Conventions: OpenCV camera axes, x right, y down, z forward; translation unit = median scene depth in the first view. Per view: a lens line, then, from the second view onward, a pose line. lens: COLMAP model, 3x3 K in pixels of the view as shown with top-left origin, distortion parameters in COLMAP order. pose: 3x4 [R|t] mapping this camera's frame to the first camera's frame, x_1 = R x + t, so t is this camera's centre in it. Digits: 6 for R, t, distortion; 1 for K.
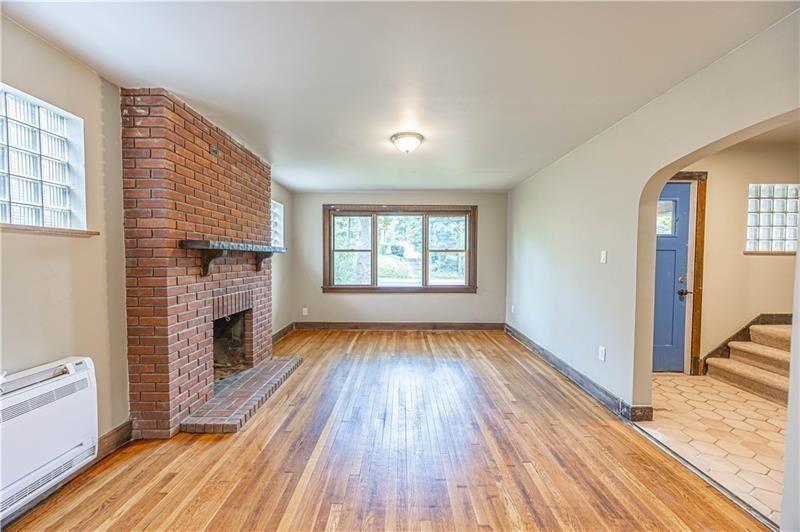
lens RADIAL K [[307.7, 0, 399.0], [0, 307.7, 265.5], [0, 0, 1]] dist [-0.000843, 0.000069]
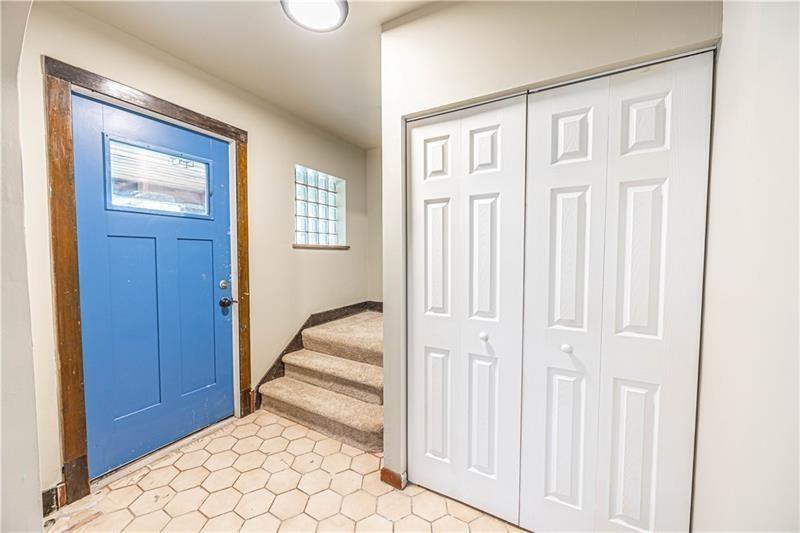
lens RADIAL K [[307.7, 0, 399.5], [0, 307.7, 266.0], [0, 0, 1]] dist [-0.000843, 0.000069]
pose [[0.495078, -0.036695, 0.868073, 0.530355], [0.027225, 0.999272, 0.026714, -0.001097], [-0.868422, 0.010407, 0.495717, 0.330107]]
